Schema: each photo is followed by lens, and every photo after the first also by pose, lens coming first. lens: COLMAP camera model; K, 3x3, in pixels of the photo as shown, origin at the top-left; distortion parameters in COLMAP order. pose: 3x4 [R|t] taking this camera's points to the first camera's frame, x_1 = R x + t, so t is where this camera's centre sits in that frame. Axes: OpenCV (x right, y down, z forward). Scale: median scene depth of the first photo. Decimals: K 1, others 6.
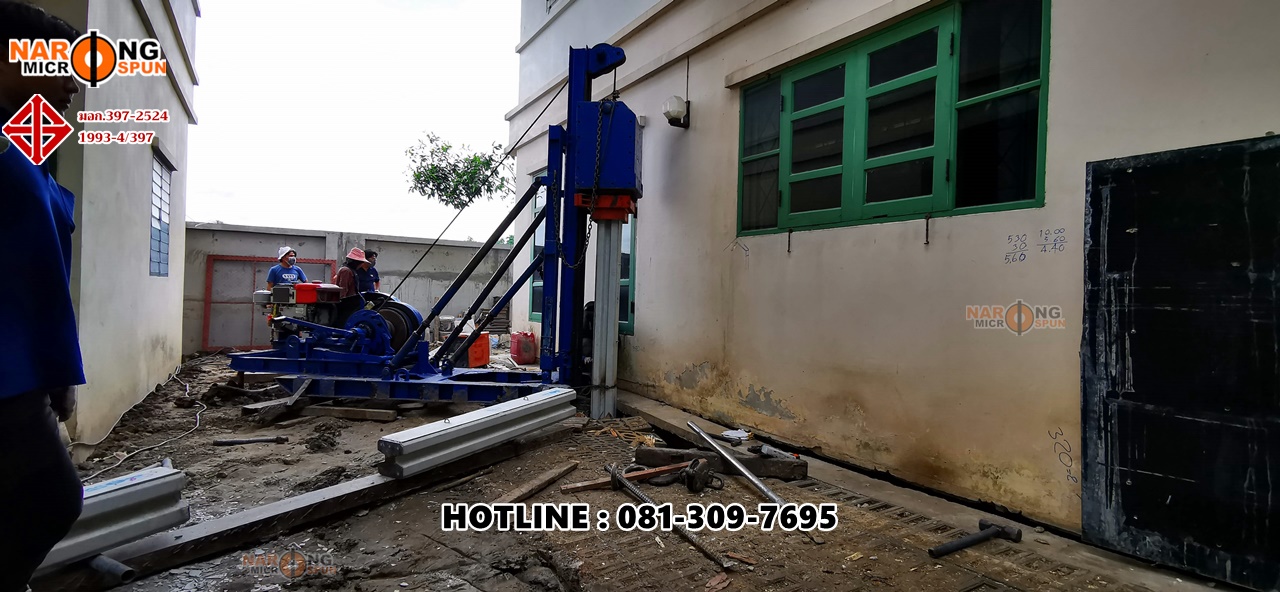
lens RADIAL K [[590.0, 0, 635.0], [0, 590.0, 290.4], [0, 0, 1]] dist [0.003397, -0.000478]
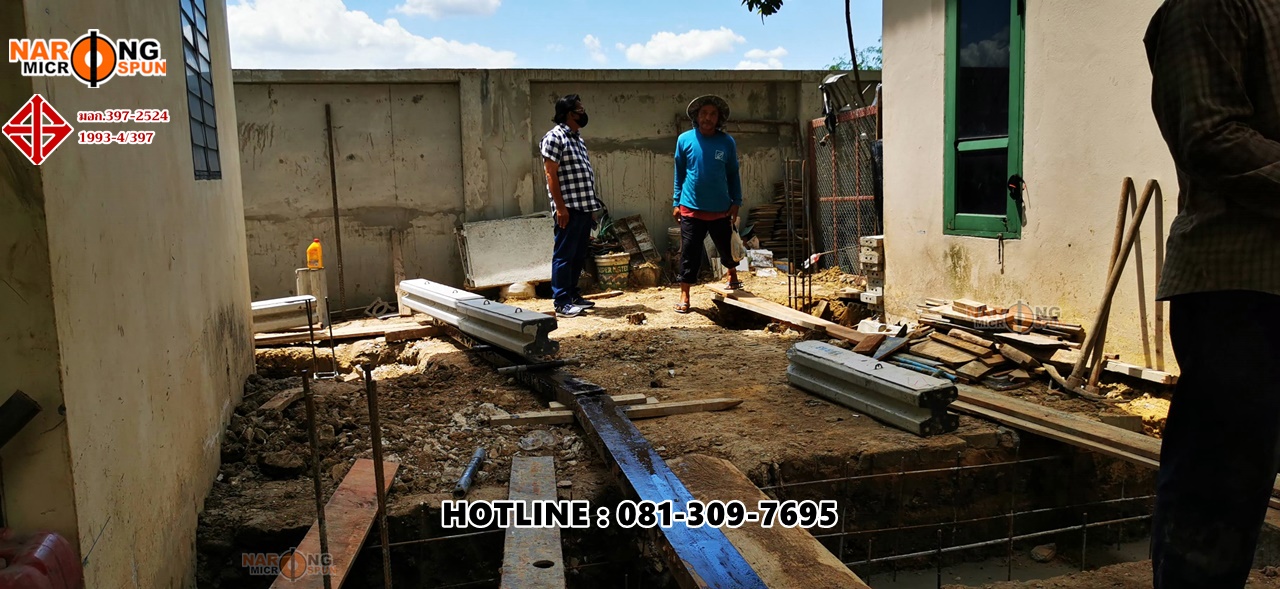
lens RADIAL K [[991.1, 0, 631.2], [0, 991.1, 295.5], [0, 0, 1]] dist [0.057619, -0.076049]
pose [[0.966735, -0.025436, -0.254513, -0.521520], [0.059552, 0.990081, 0.127253, -0.024158], [0.248752, -0.138177, 0.958660, 0.581225]]
